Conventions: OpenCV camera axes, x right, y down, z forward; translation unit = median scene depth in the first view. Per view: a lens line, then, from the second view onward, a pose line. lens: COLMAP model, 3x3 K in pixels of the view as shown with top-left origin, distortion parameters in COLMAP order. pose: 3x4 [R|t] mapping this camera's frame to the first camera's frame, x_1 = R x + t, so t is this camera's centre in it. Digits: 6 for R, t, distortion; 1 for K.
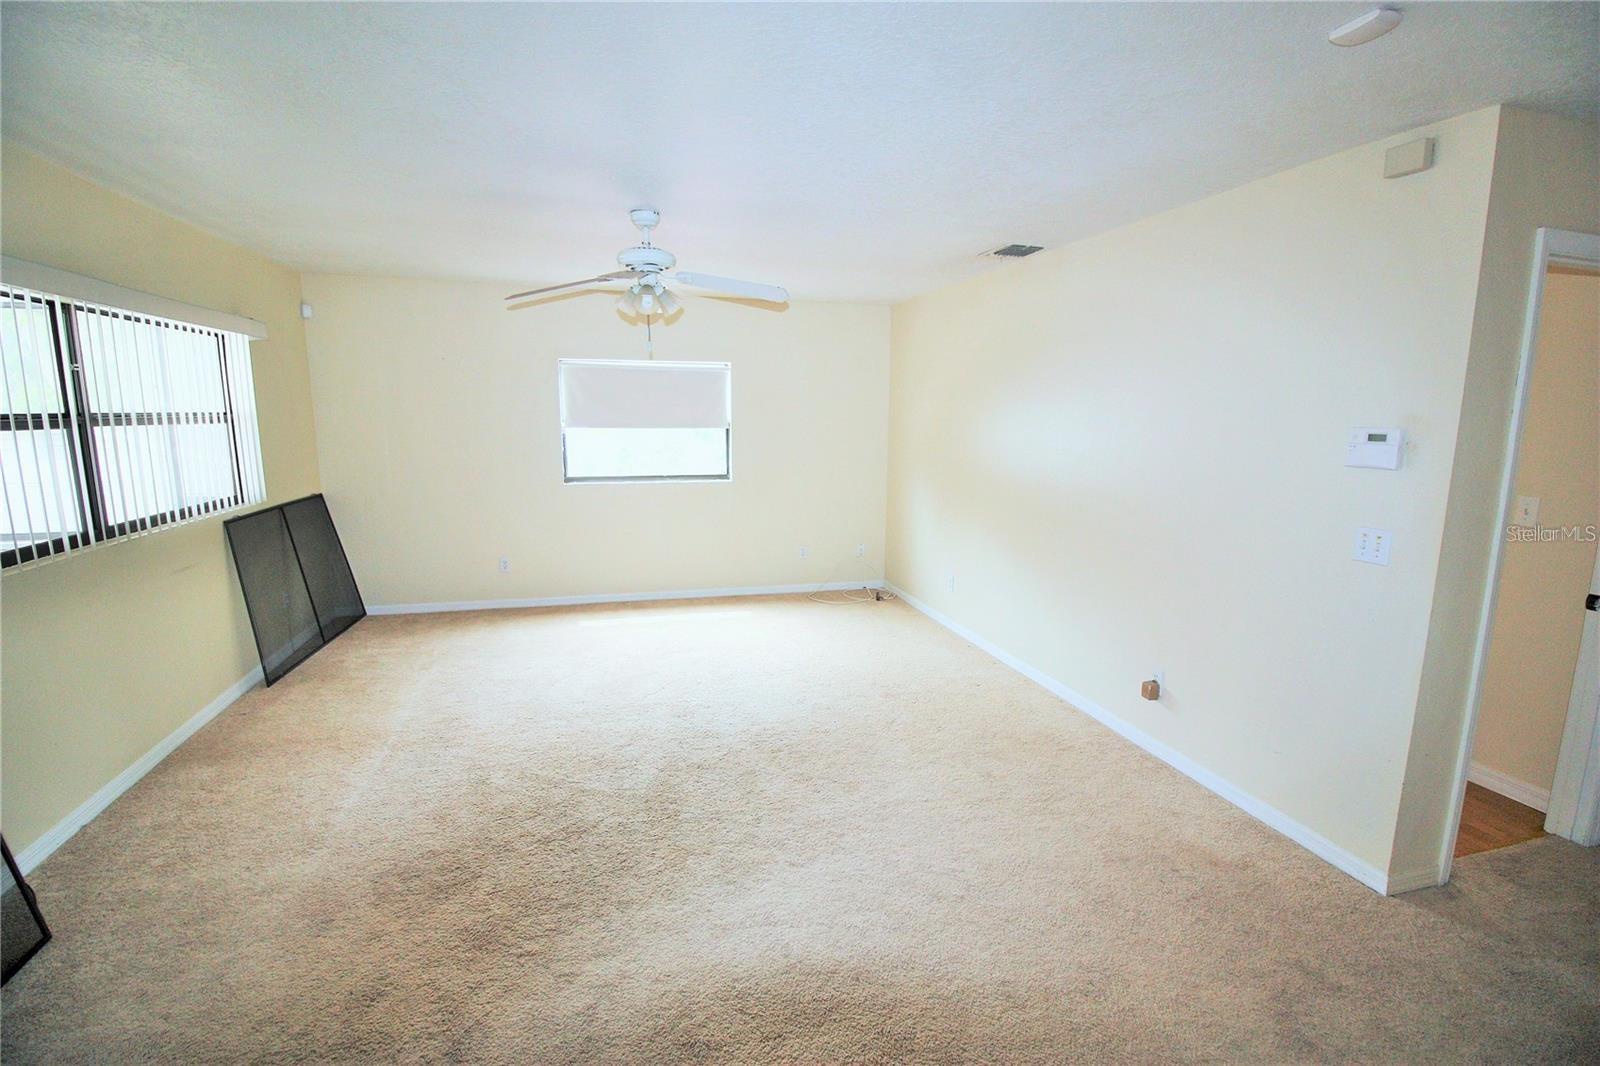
lens RADIAL K [[727.1, 0, 800.0], [0, 727.1, 533.0], [0, 0, 1]] dist [-0.001324, -0.000141]
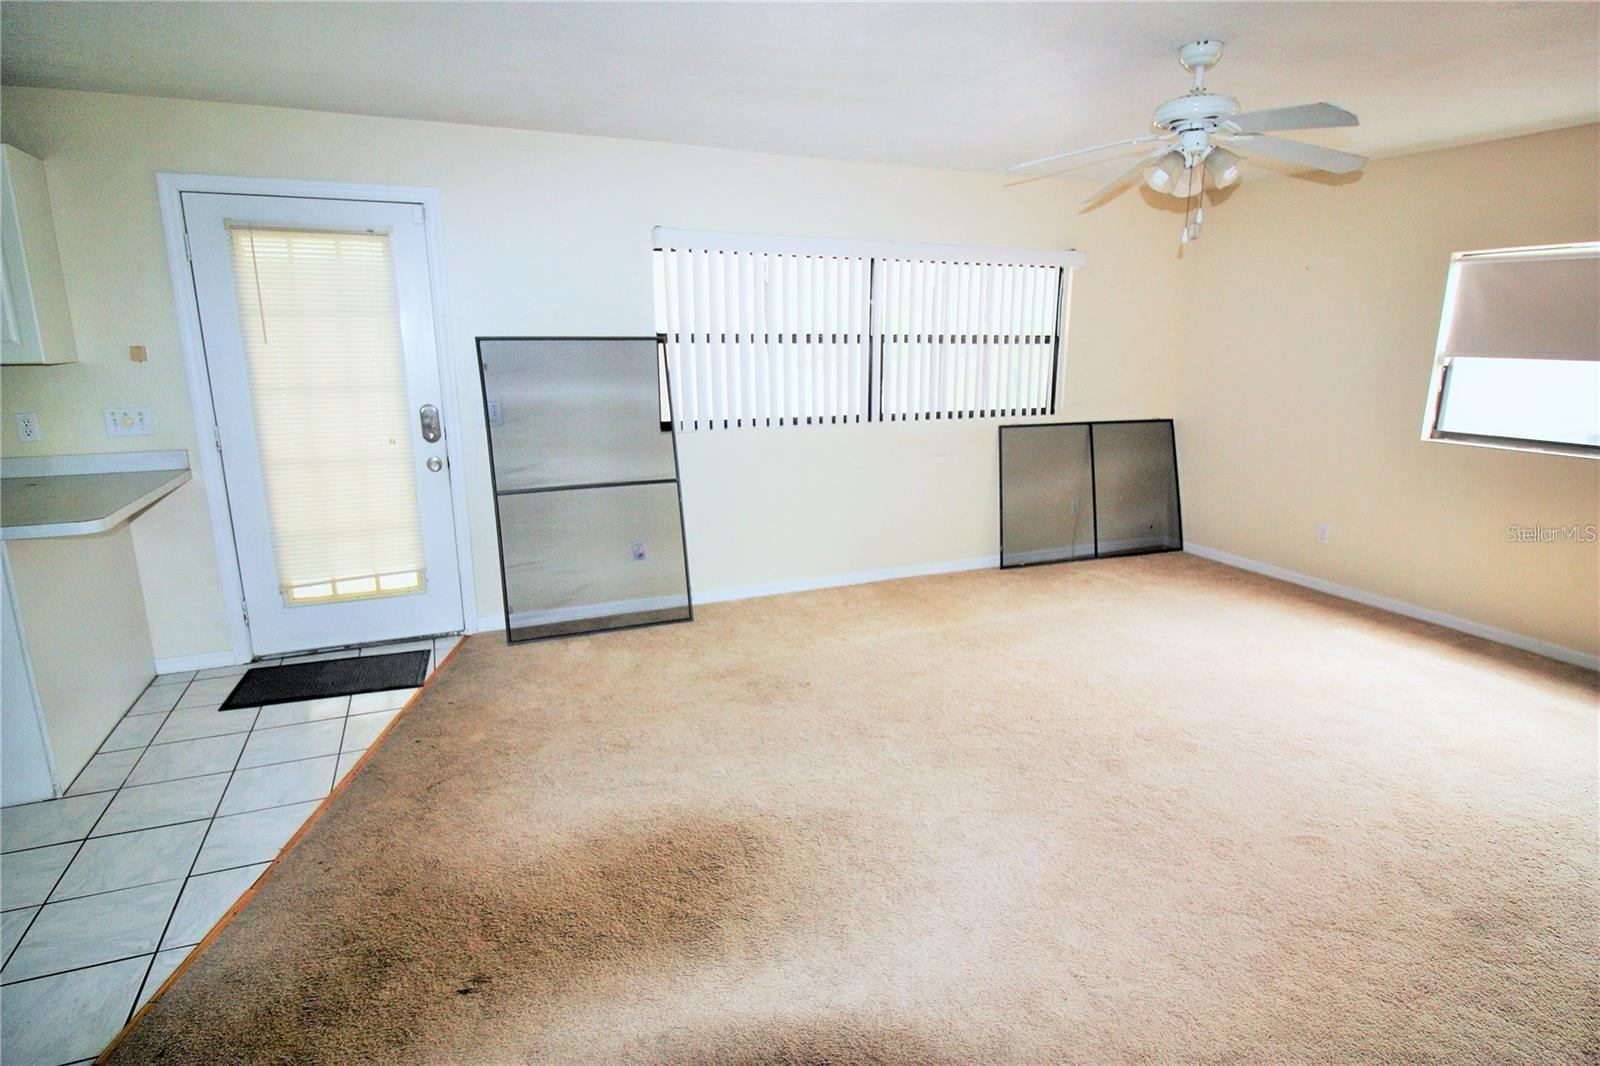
lens RADIAL K [[824.1, 0, 800.0], [0, 824.1, 533.0], [0, 0, 1]] dist [0.000160, -0.000449]
pose [[0.150982, 0.221373, -0.963430, 0.443304], [-0.159287, 0.967315, 0.197303, -0.051786], [0.975619, 0.123673, 0.181310, 0.375515]]
